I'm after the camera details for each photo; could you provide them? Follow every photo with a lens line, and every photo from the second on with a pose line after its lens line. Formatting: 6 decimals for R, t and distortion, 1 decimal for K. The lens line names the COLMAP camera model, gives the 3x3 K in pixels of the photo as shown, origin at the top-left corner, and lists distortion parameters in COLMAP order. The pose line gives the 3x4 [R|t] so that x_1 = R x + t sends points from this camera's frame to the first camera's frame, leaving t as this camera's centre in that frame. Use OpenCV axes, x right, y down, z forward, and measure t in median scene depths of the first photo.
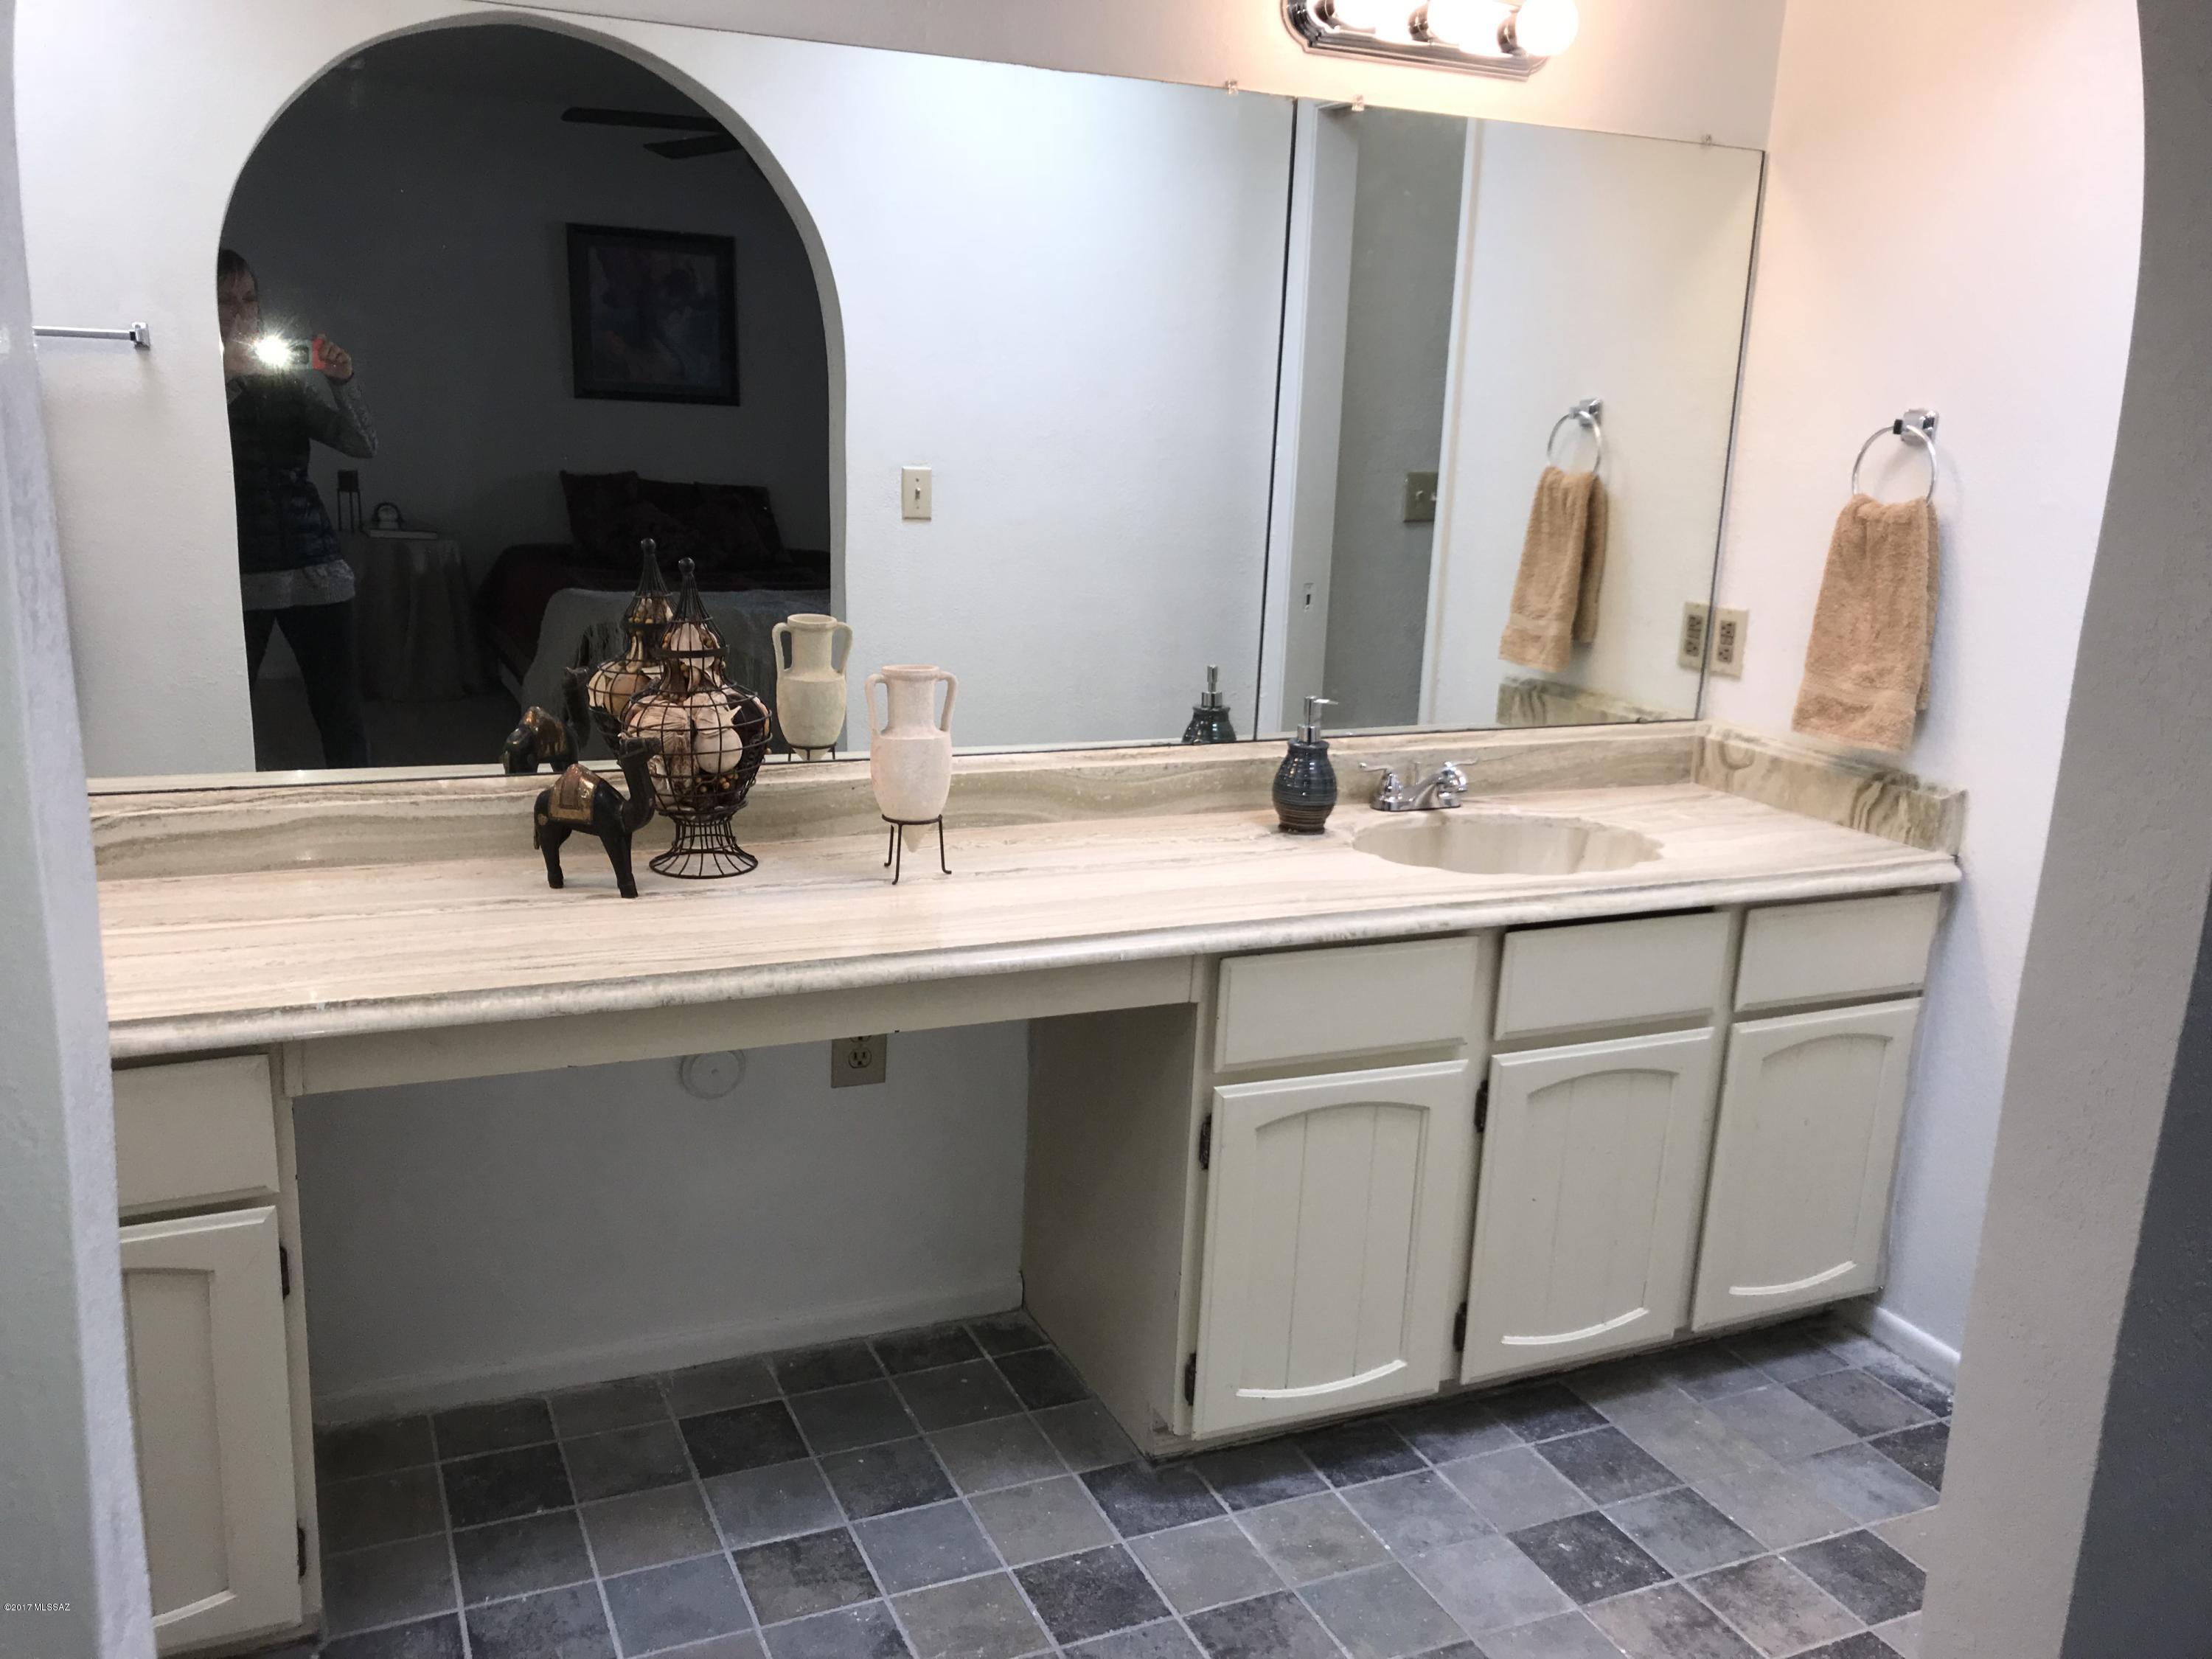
lens RADIAL K [[1857.2, 0, 1106.0], [0, 1857.2, 829.5], [0, 0, 1]] dist [0.130508, -0.218892]
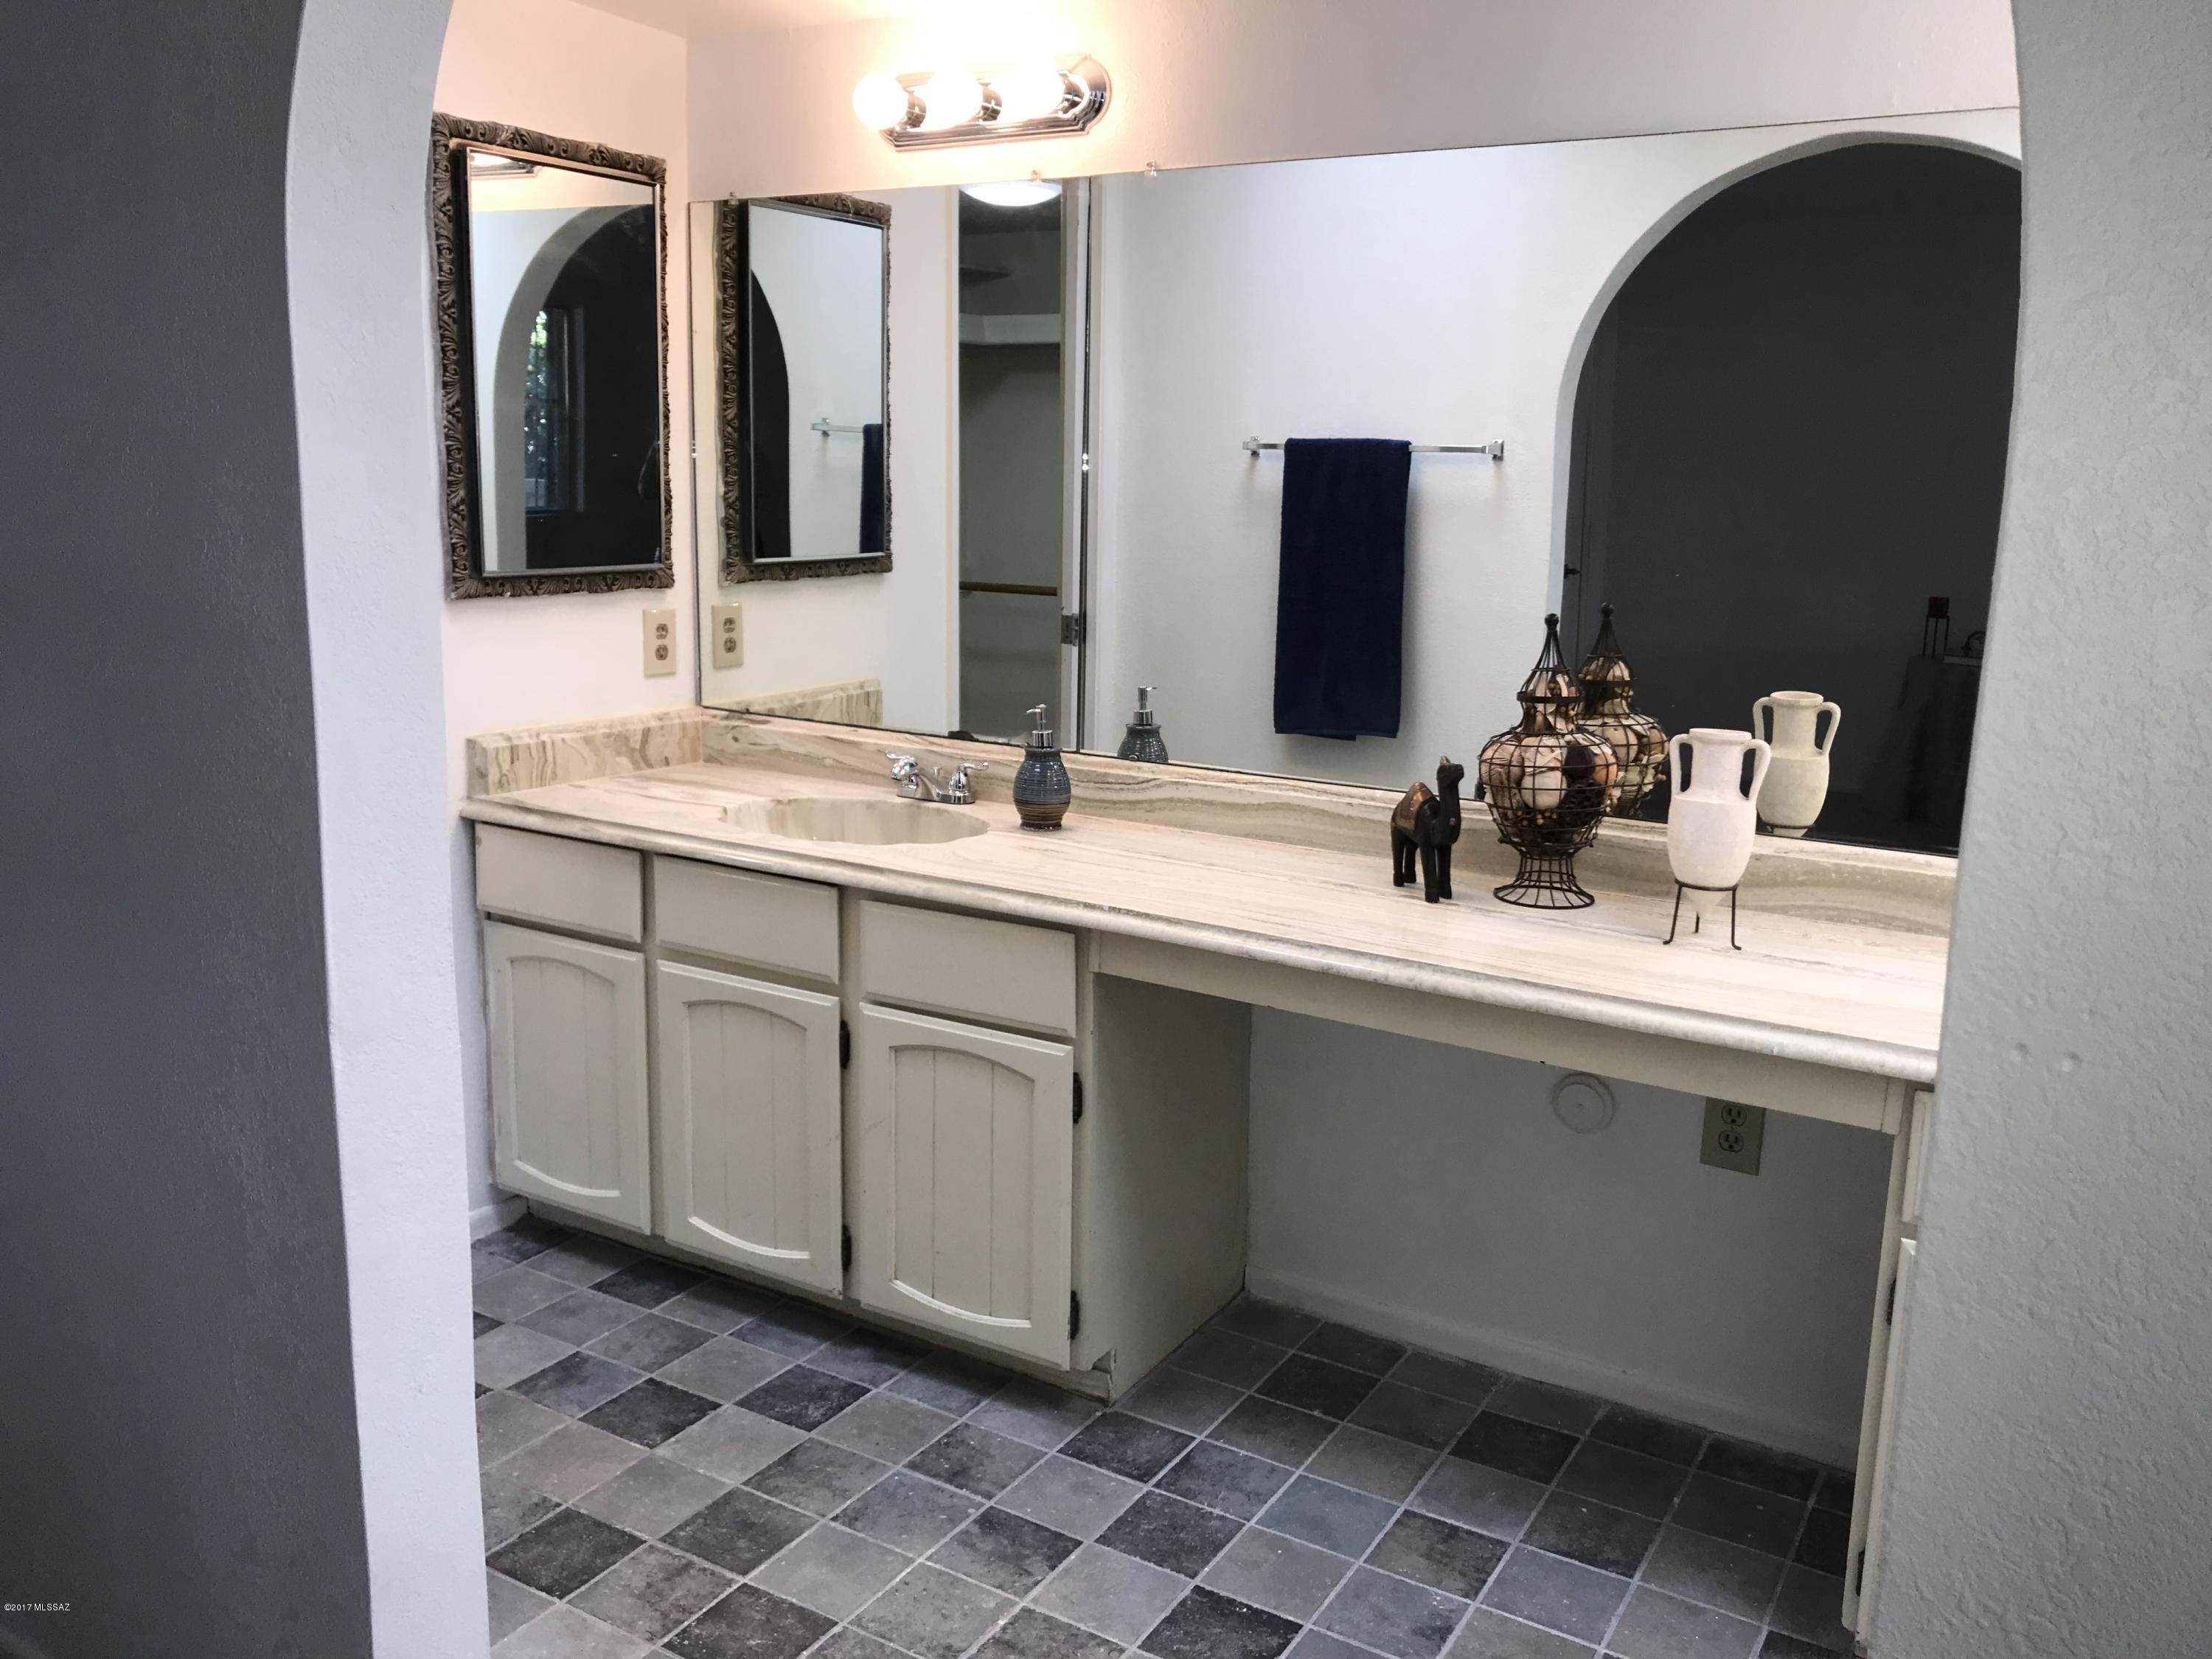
lens RADIAL K [[1831.8, 0, 1063.7], [0, 1831.8, 830.3], [0, 0, 1]] dist [0.125419, -0.301617]
pose [[0.565102, 0.138431, -0.813325, 0.502677], [-0.197986, 0.979770, 0.029200, 0.004839], [0.800913, 0.144526, 0.581077, 0.156401]]
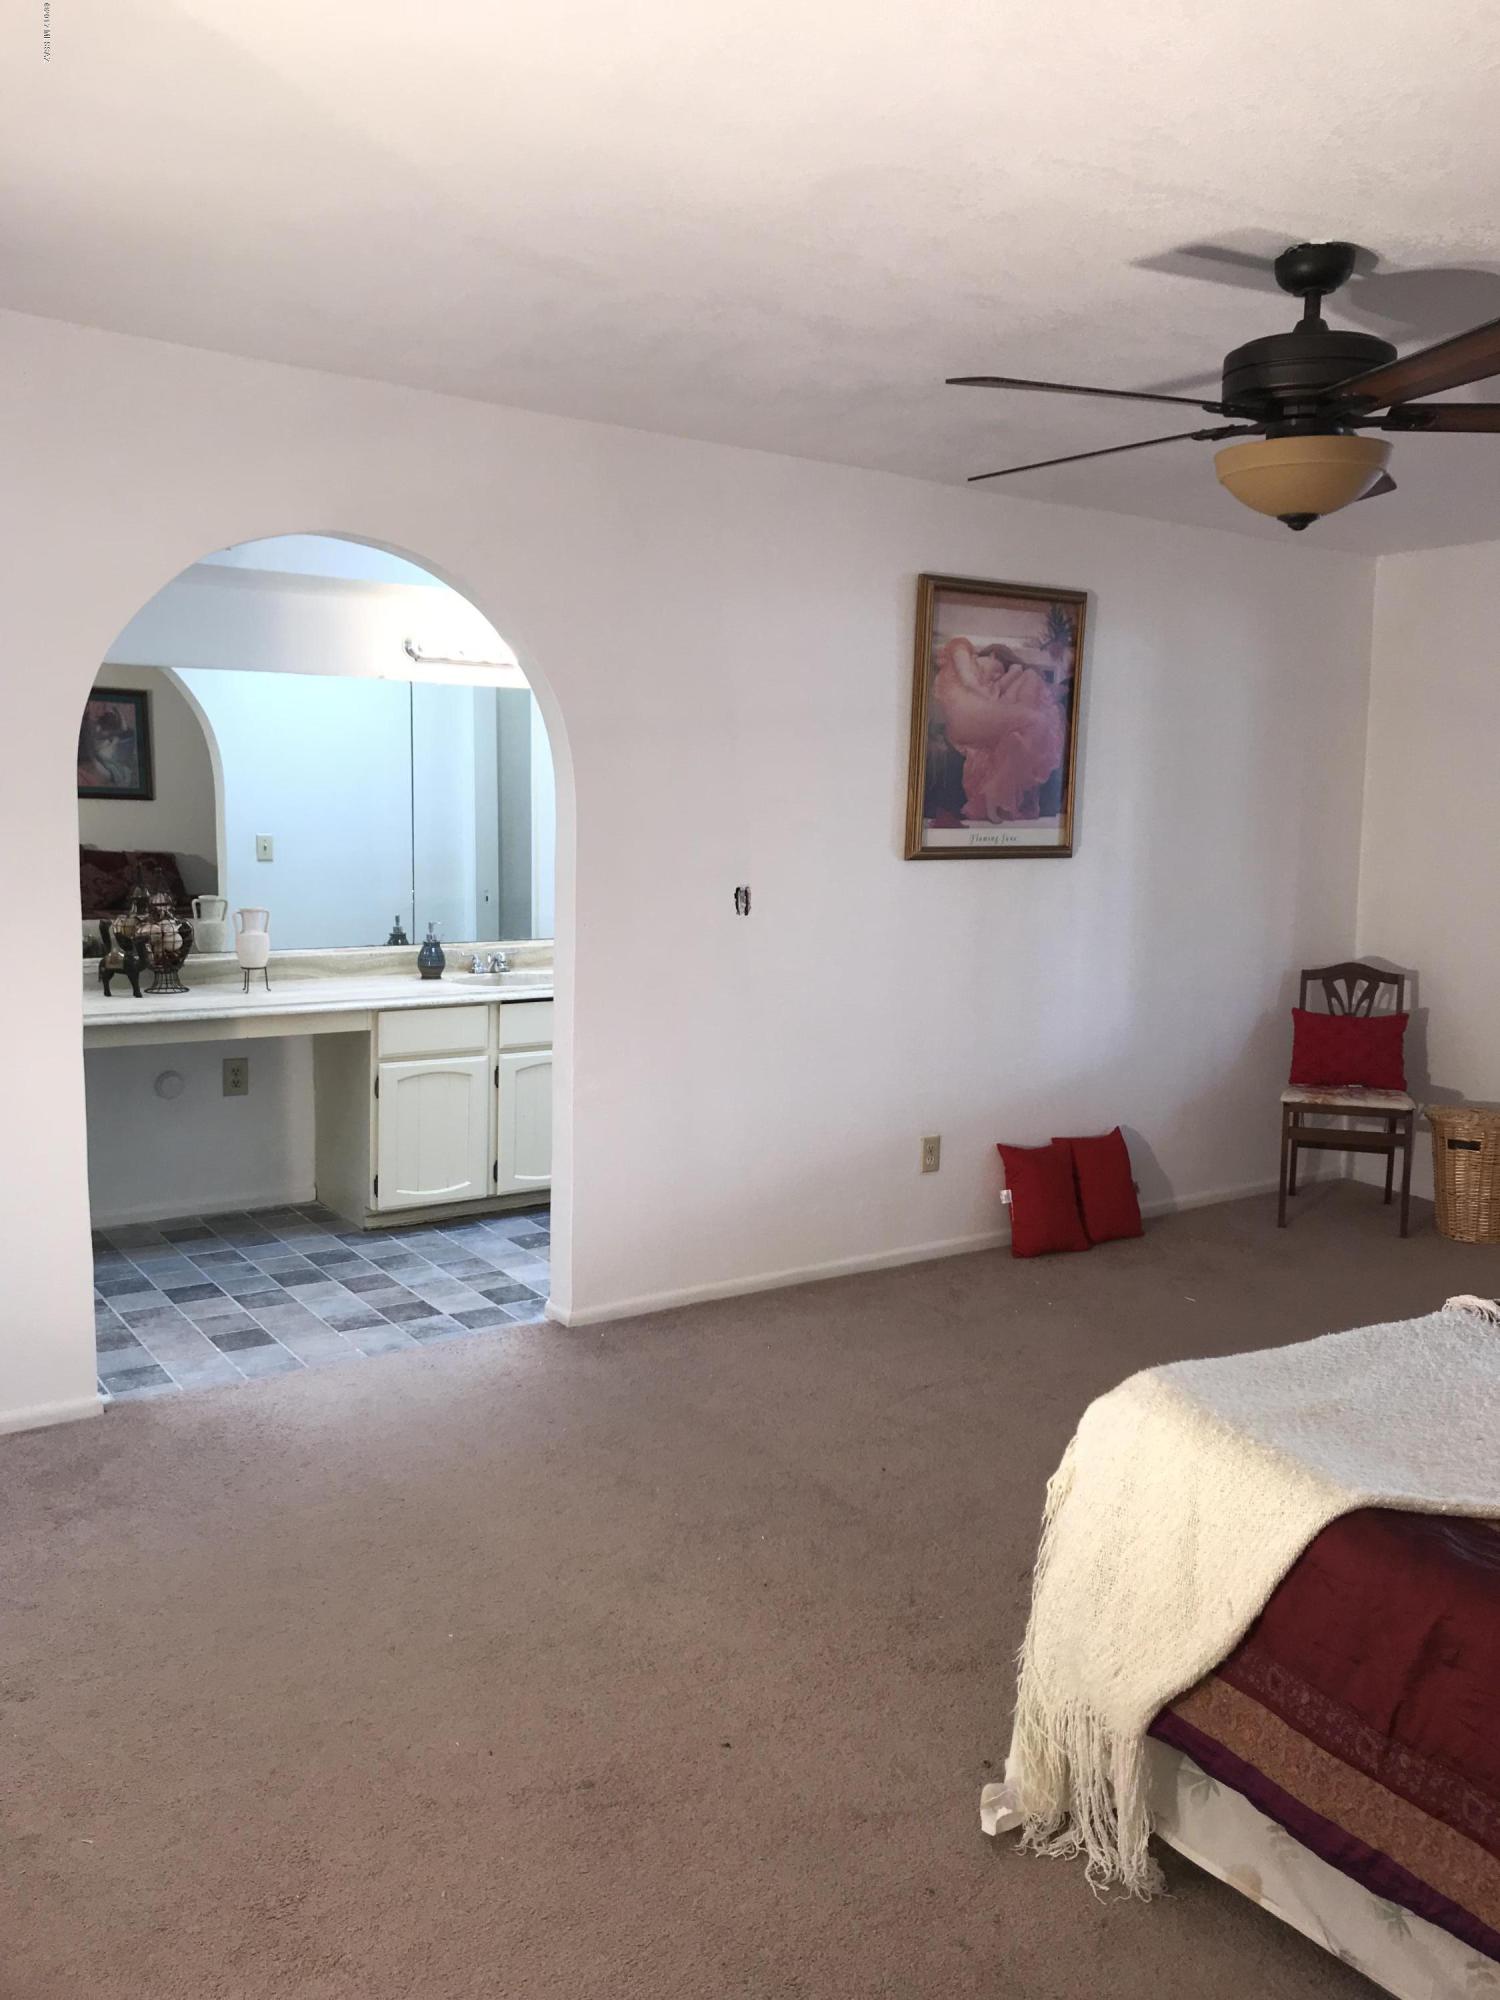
lens RADIAL K [[1679.2, 0, 750.5], [0, 1679.2, 980.1], [0, 0, 1]] dist [0.130508, -0.218892]
pose [[0.987022, -0.042447, 0.154876, 0.205912], [0.058459, 0.993234, -0.100340, 0.283311], [-0.149569, 0.108092, 0.982825, -1.369771]]
